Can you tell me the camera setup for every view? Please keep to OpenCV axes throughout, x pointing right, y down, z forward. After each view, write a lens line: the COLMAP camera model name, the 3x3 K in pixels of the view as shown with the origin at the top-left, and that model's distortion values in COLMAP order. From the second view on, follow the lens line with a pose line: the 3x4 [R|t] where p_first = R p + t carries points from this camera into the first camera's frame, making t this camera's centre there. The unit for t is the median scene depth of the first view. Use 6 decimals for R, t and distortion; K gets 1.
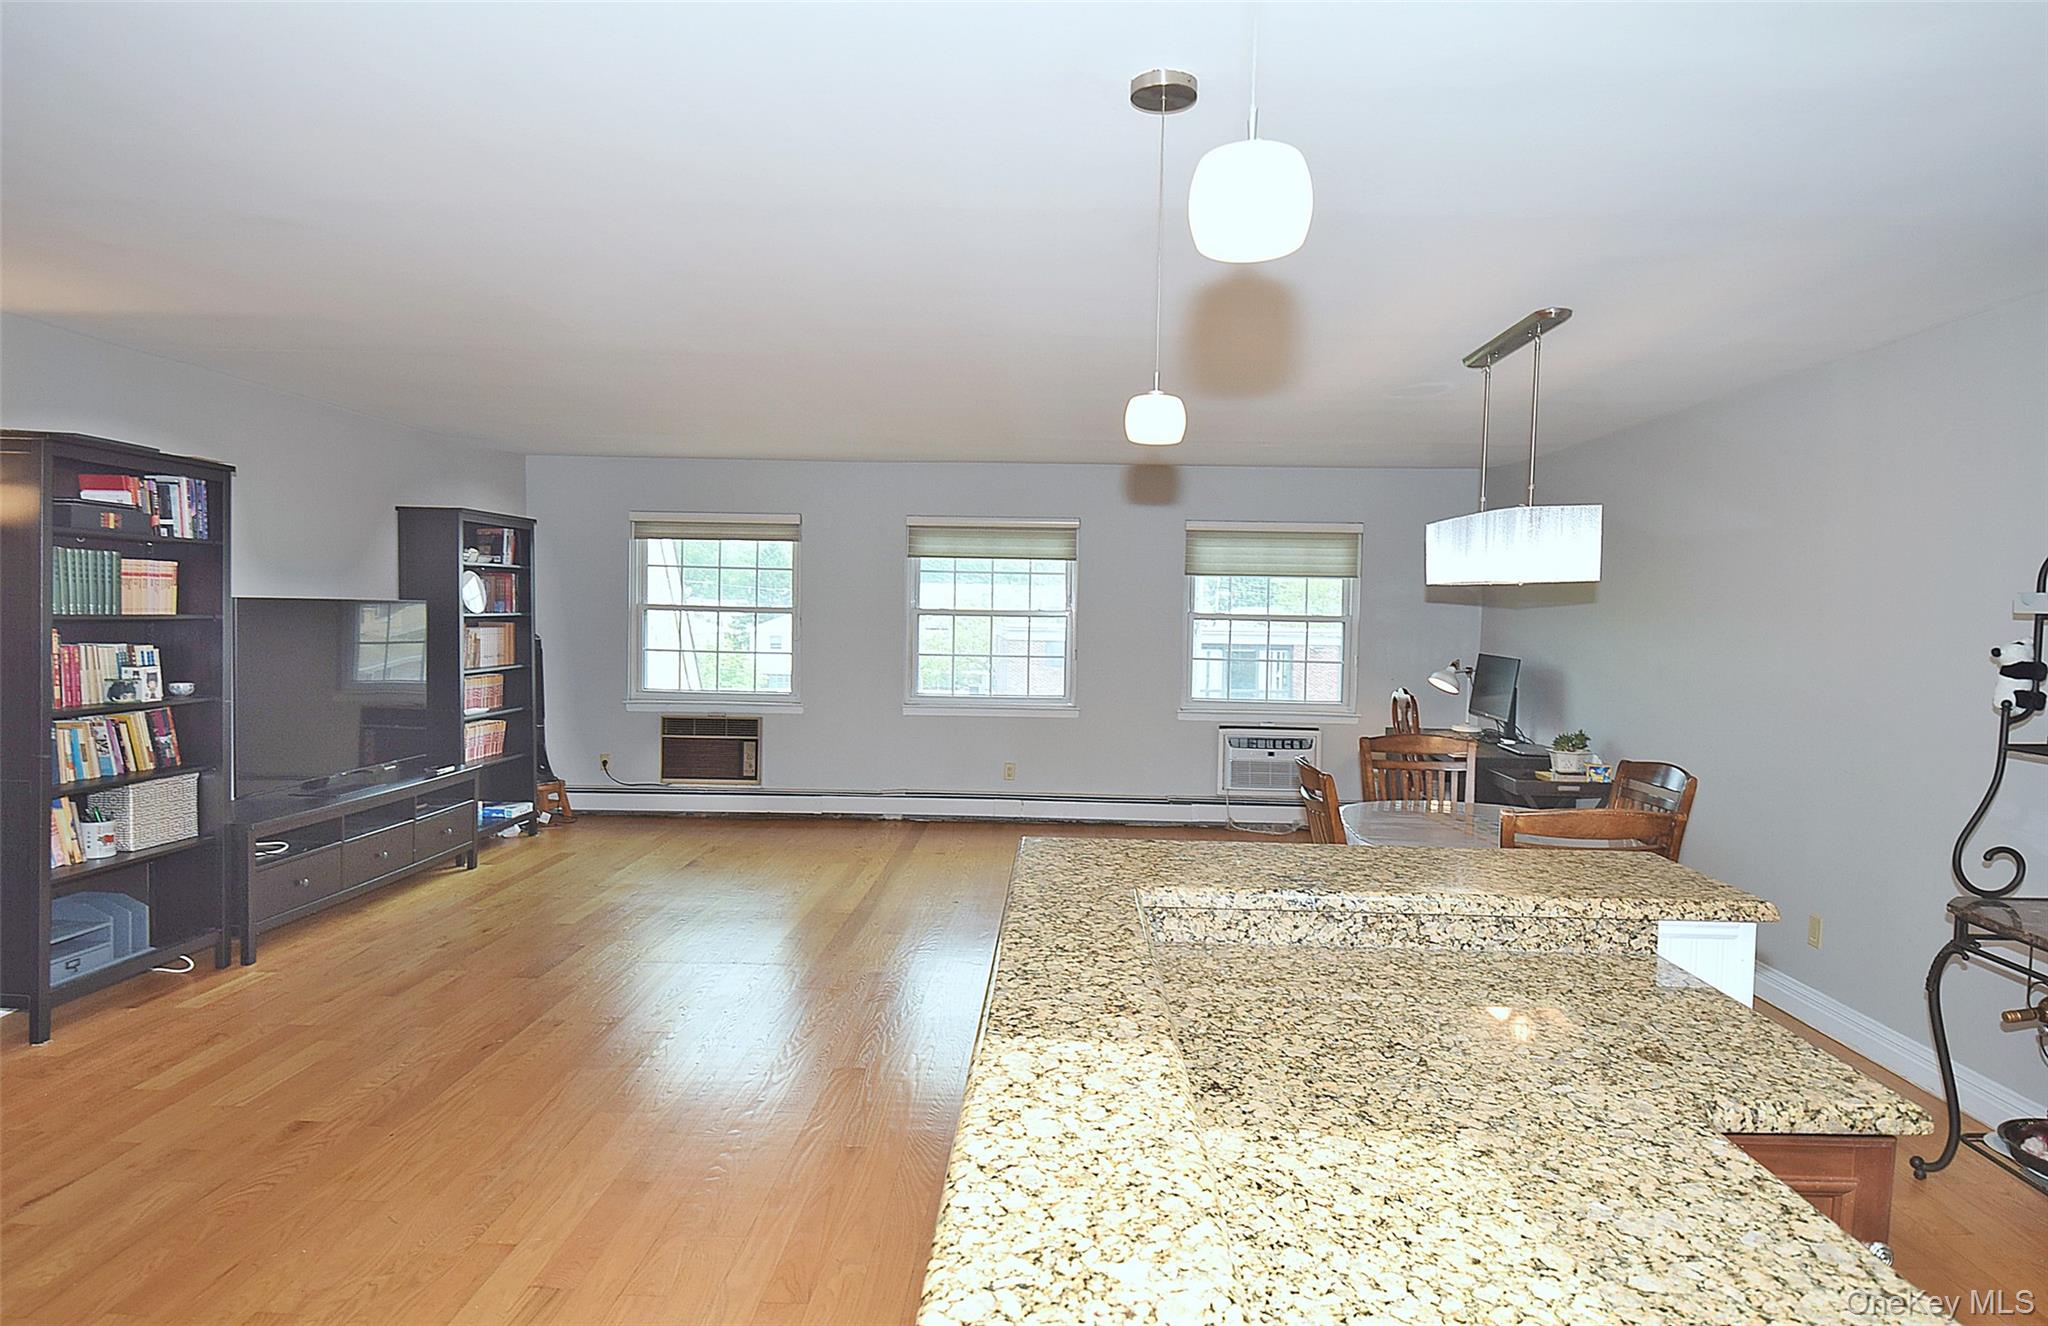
lens RADIAL K [[1171.2, 0, 1037.2], [0, 1171.2, 682.8], [0, 0, 1]] dist [0.008653, -0.020086]
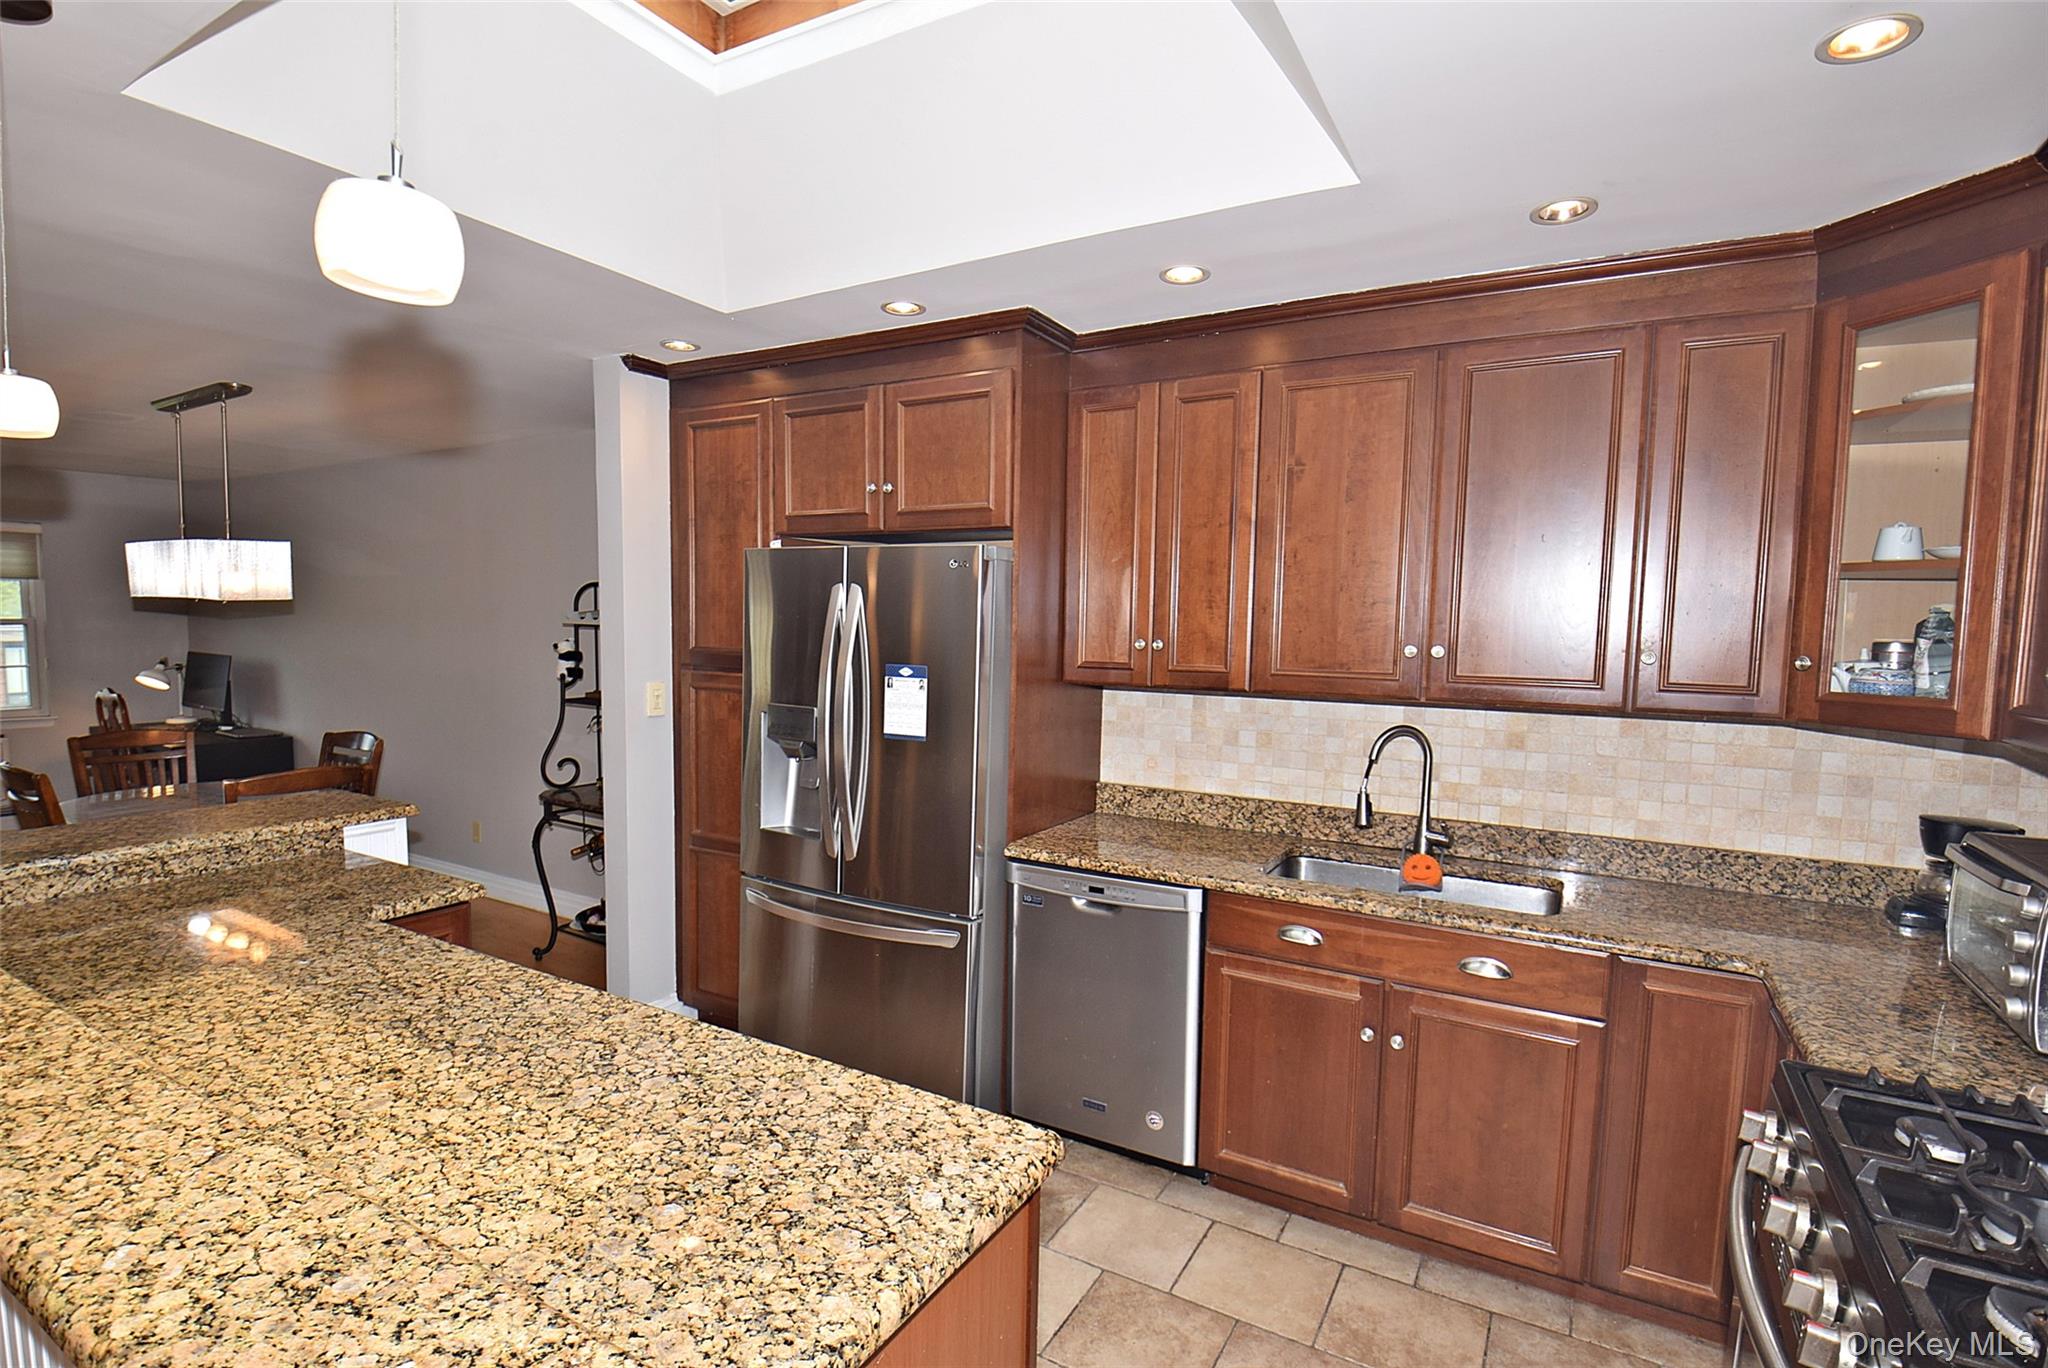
lens RADIAL K [[971.0, 0, 1017.0], [0, 971.0, 698.1], [0, 0, 1]] dist [0.000760, -0.019071]
pose [[0.477193, -0.078506, 0.875285, -0.079795], [0.044804, 0.996880, 0.064986, -0.008732], [-0.877656, 0.008205, 0.479221, -0.203472]]
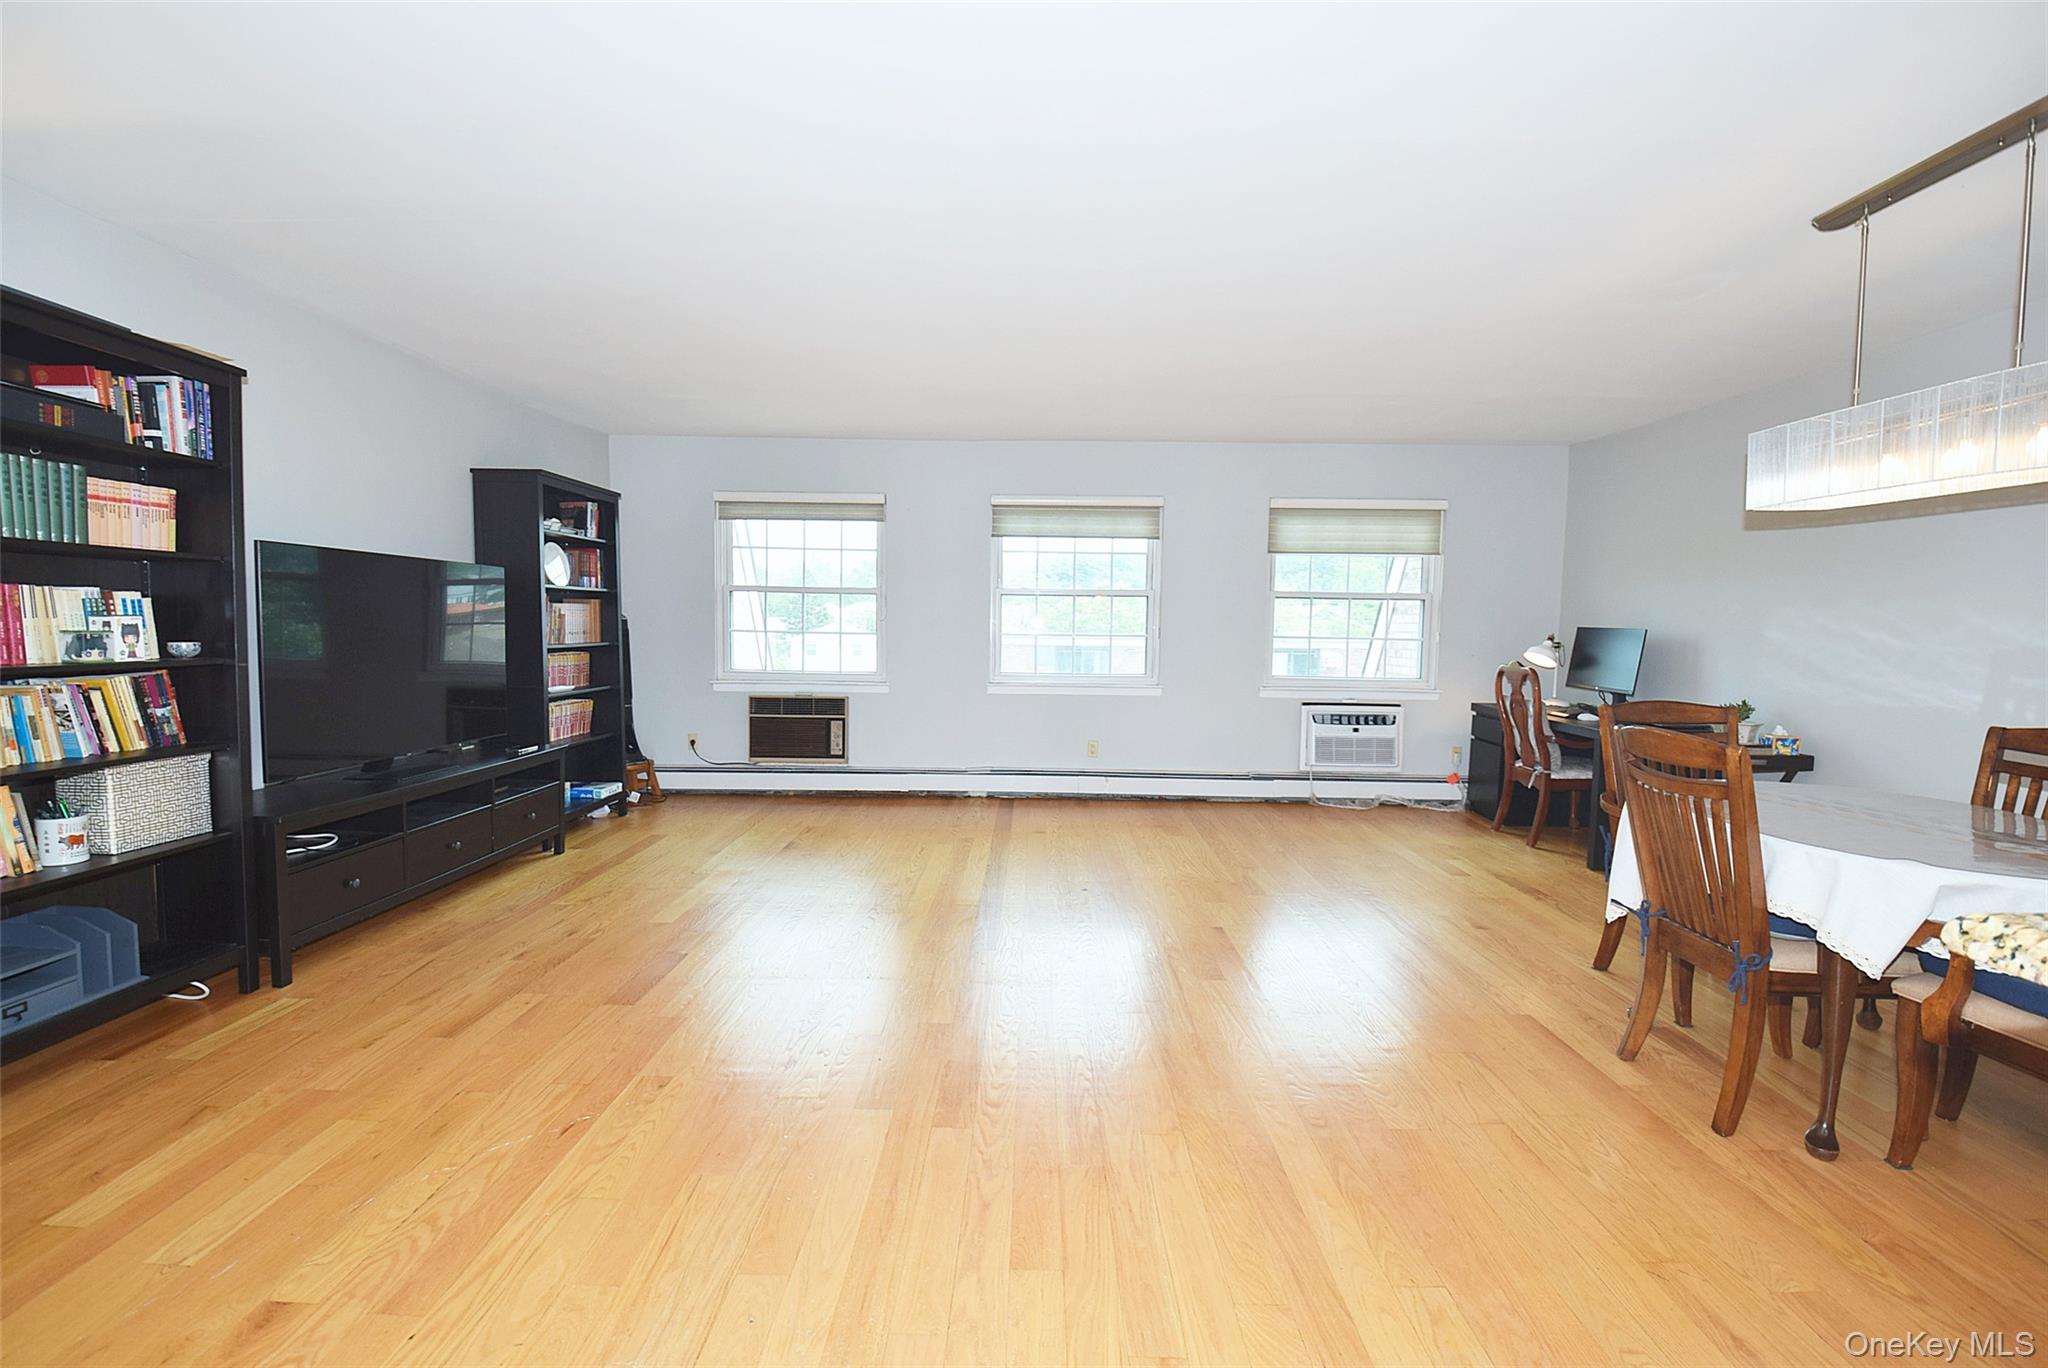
lens RADIAL K [[909.1, 0, 1022.3], [0, 909.1, 705.8], [0, 0, 1]] dist [-0.005760, -0.012267]
pose [[0.999915, -0.005121, 0.012022, -0.174806], [0.004801, 0.999639, 0.026444, 0.032348], [-0.012153, -0.026384, 0.999578, 0.400126]]
